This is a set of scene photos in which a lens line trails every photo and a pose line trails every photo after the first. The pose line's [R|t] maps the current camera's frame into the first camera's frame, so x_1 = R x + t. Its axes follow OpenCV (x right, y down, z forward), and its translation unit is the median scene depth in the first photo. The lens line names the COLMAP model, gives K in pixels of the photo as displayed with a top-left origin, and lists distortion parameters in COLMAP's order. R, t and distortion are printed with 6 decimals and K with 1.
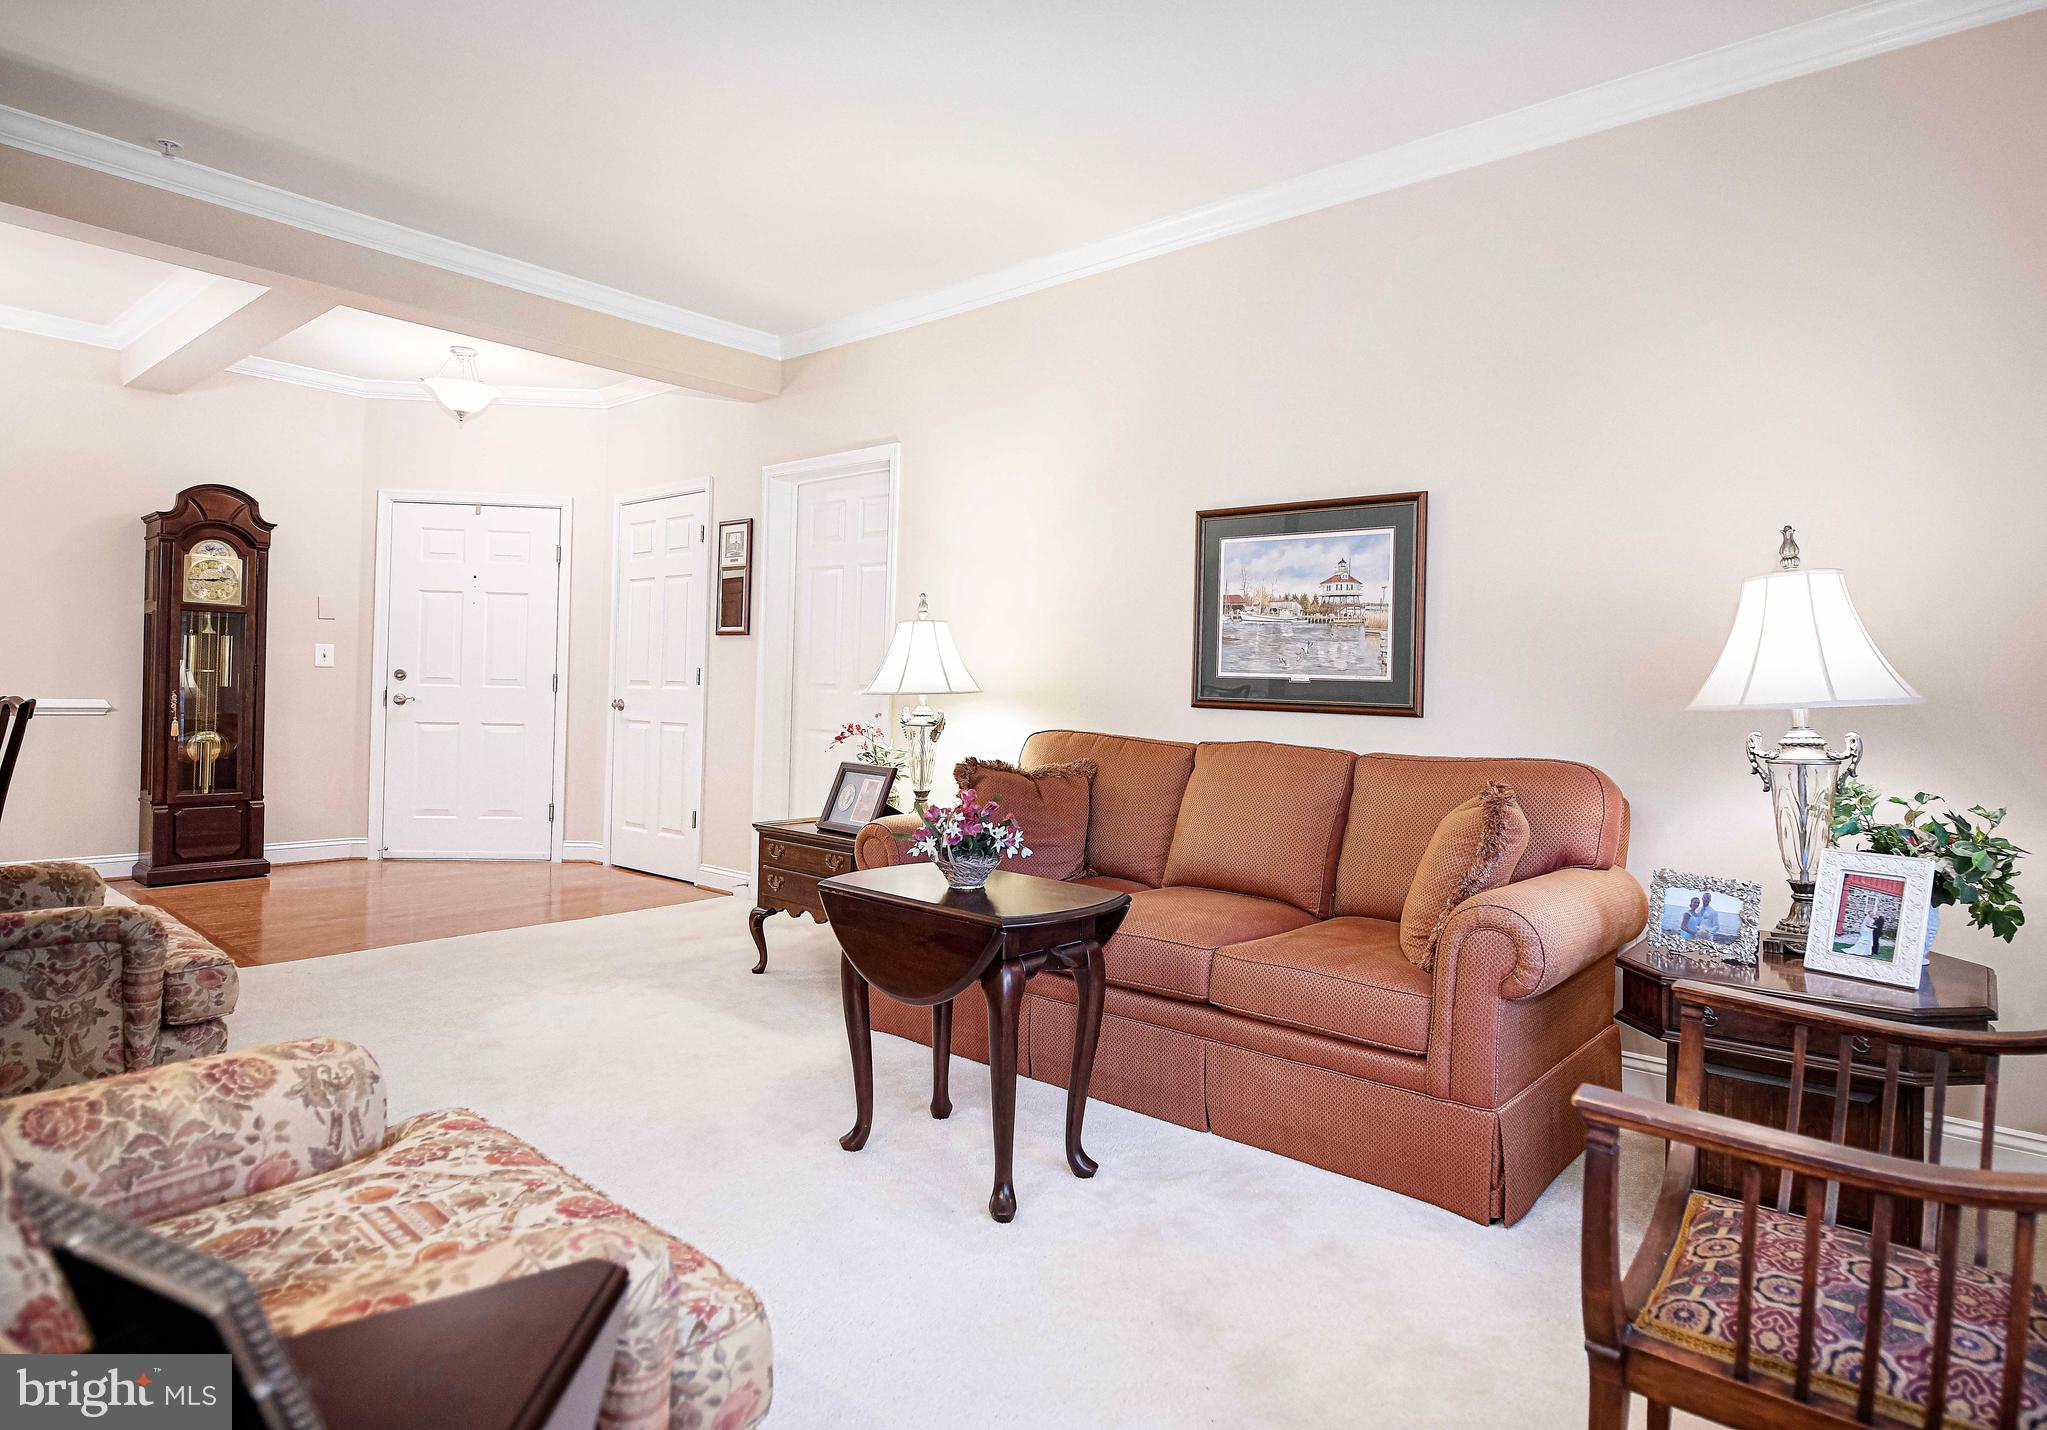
lens RADIAL K [[1138.4, 0, 1085.6], [0, 1138.4, 678.7], [0, 0, 1]] dist [0.001012, -0.001142]
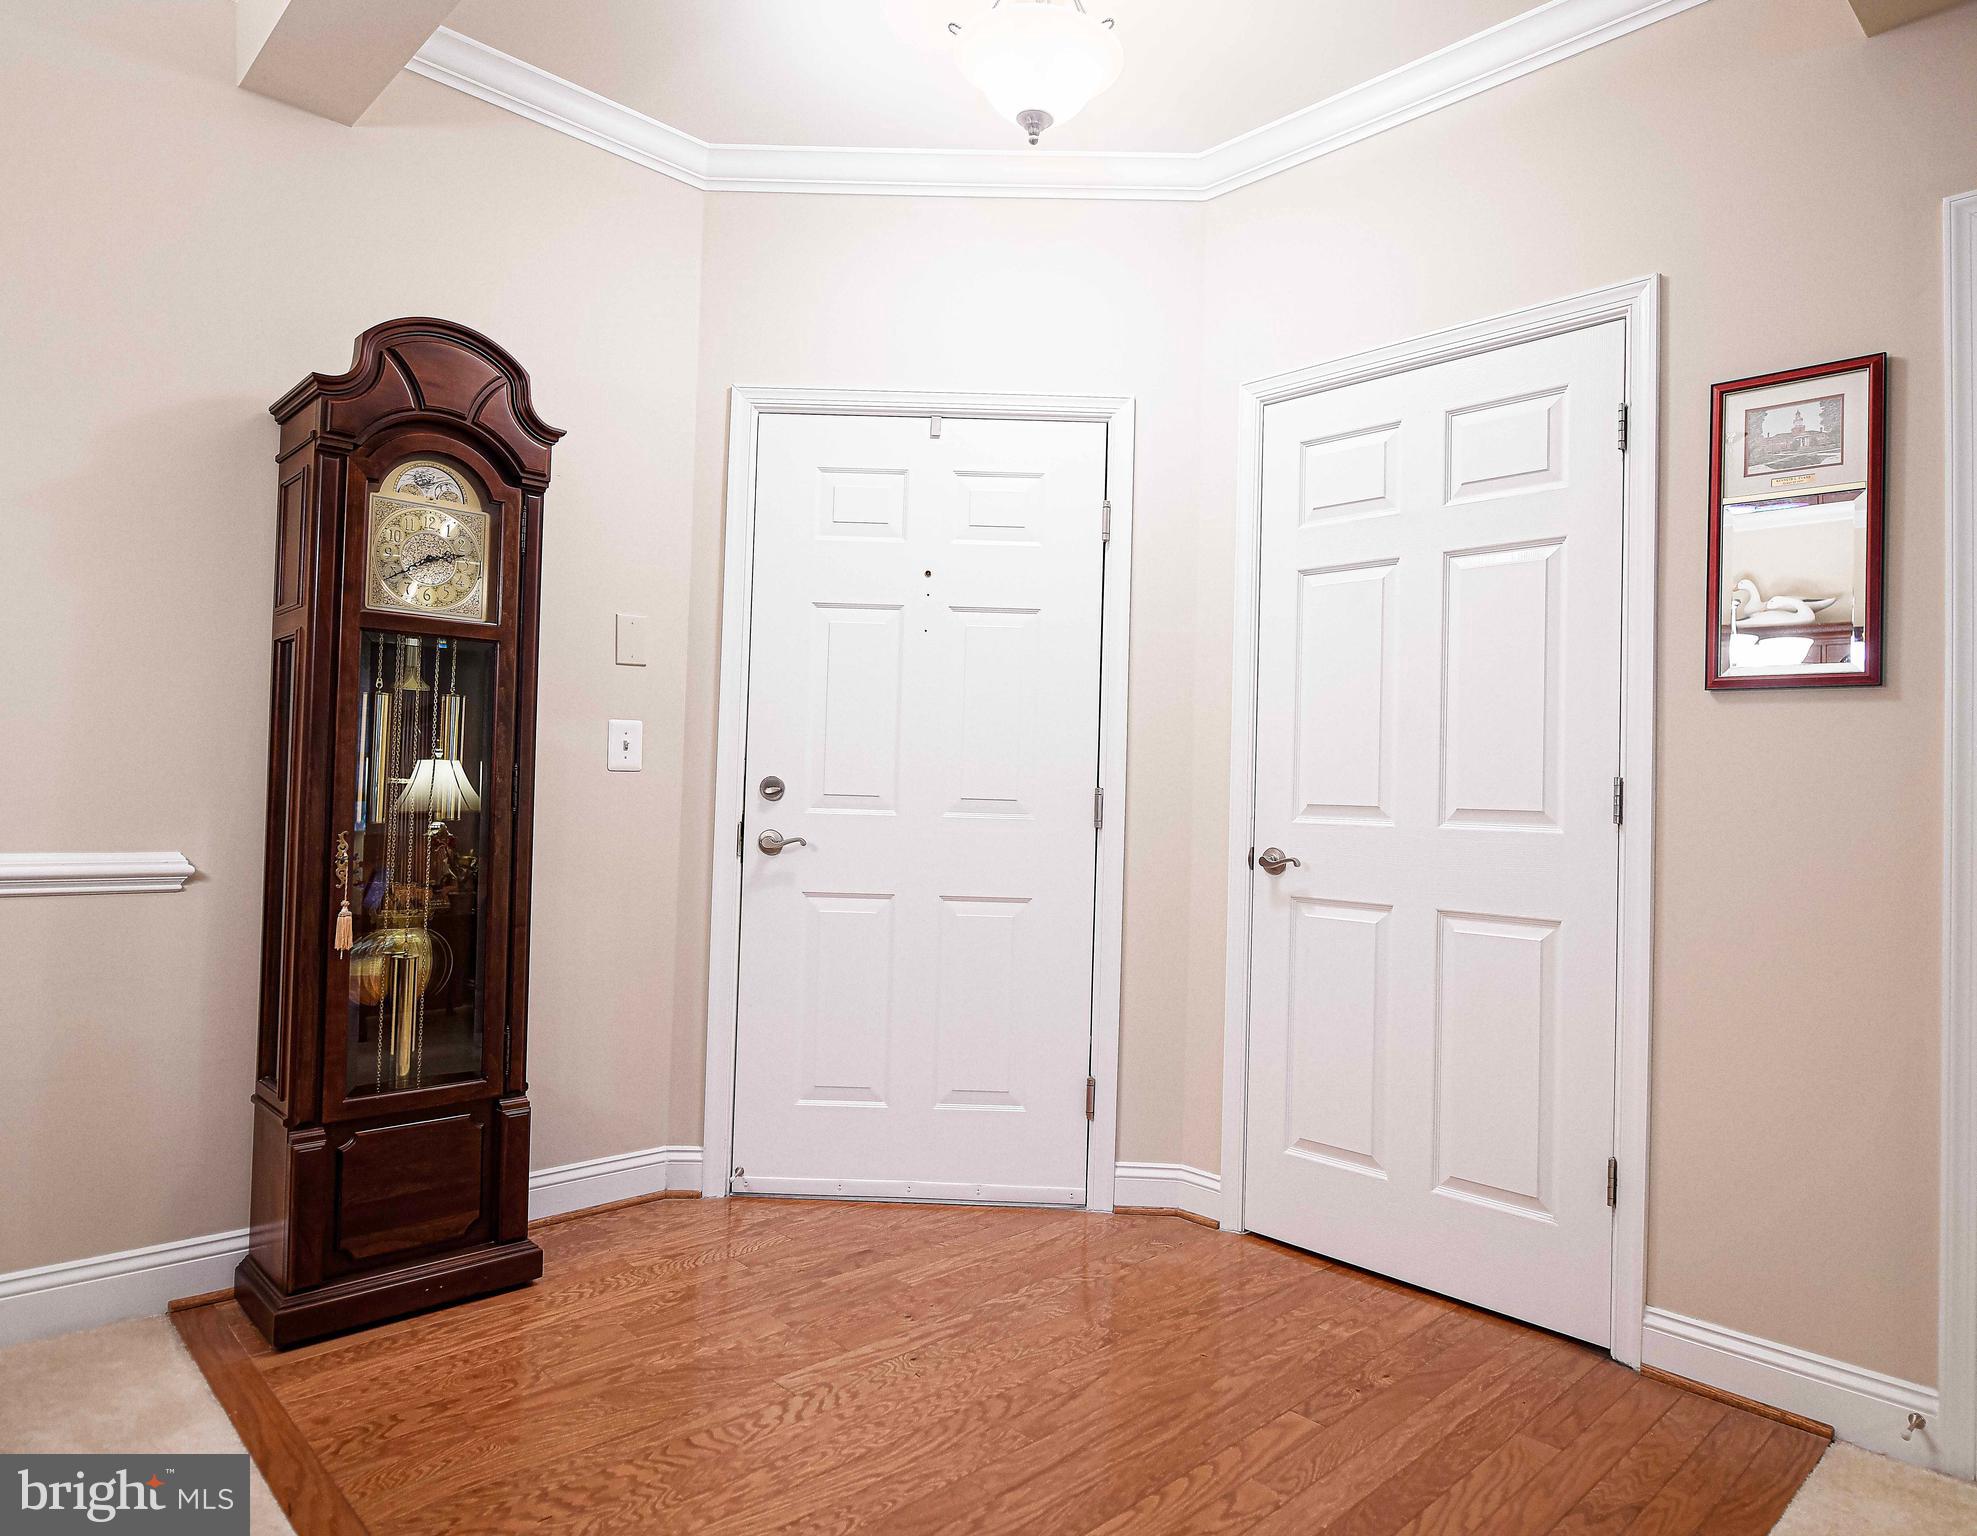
lens RADIAL K [[1273.6, 0, 1027.4], [0, 1273.6, 745.9], [0, 0, 1]] dist [-0.003929, -0.002062]
pose [[0.993044, 0.001328, -0.117739, -0.494869], [-0.004111, 0.999718, -0.023402, -0.009879], [0.117674, 0.023723, 0.992769, 0.568721]]
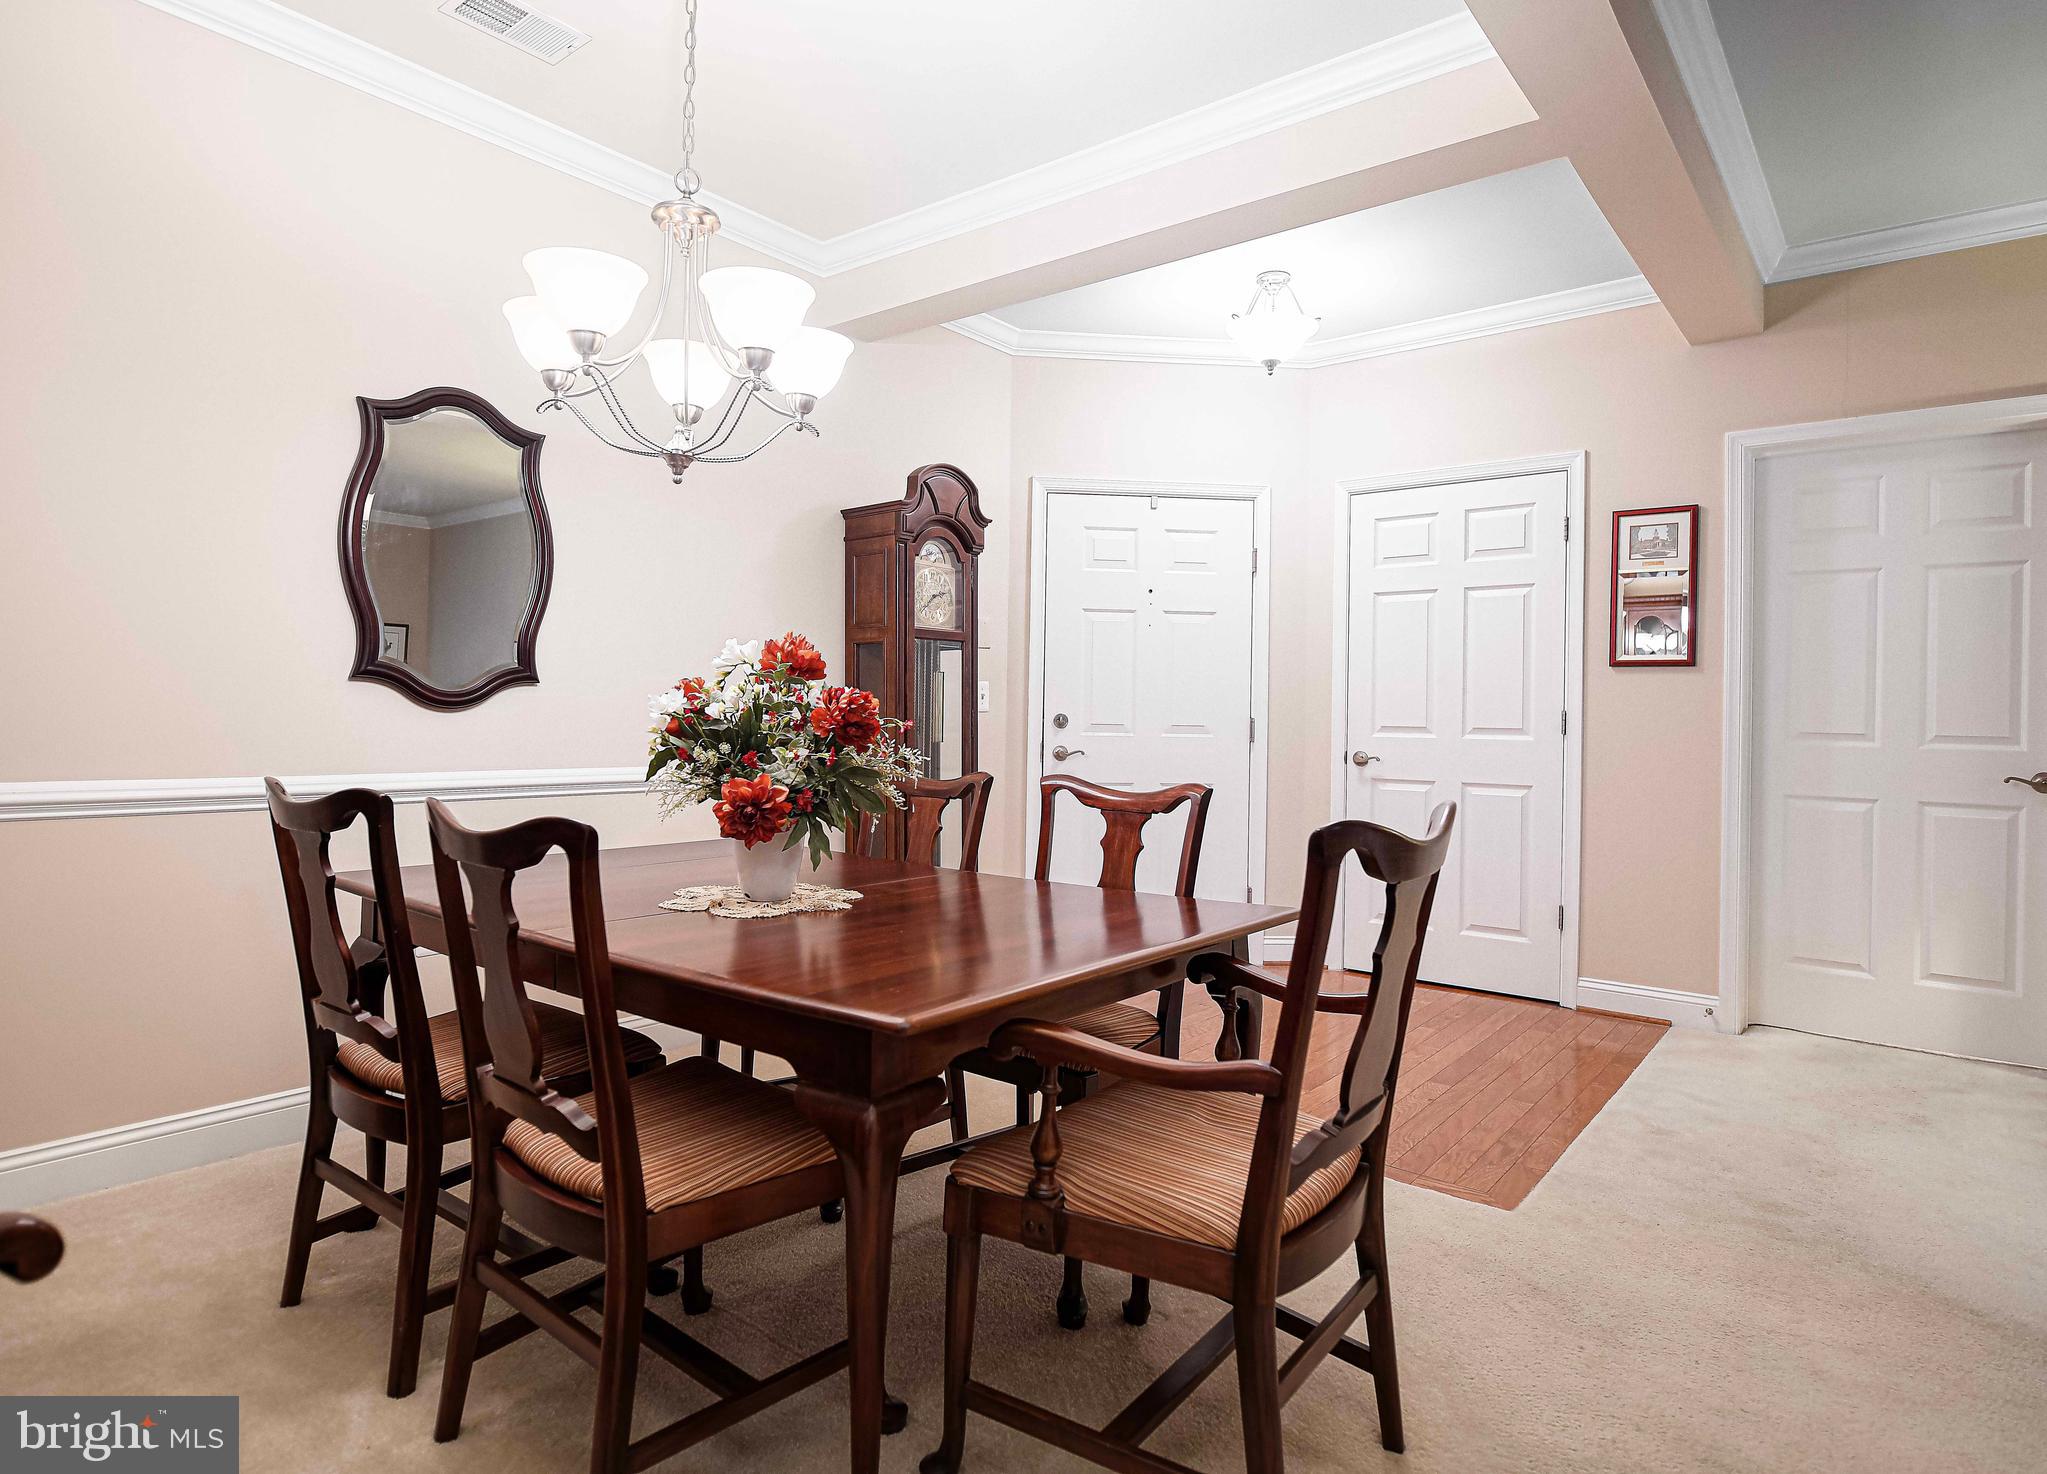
lens RADIAL K [[1175.6, 0, 1021.1], [0, 1175.6, 705.0], [0, 0, 1]] dist [-0.004417, -0.001788]
pose [[0.999941, -0.006681, -0.008573, -0.697573], [0.006726, 0.999963, 0.005295, -0.020275], [0.008537, -0.005353, 0.999949, 0.244508]]
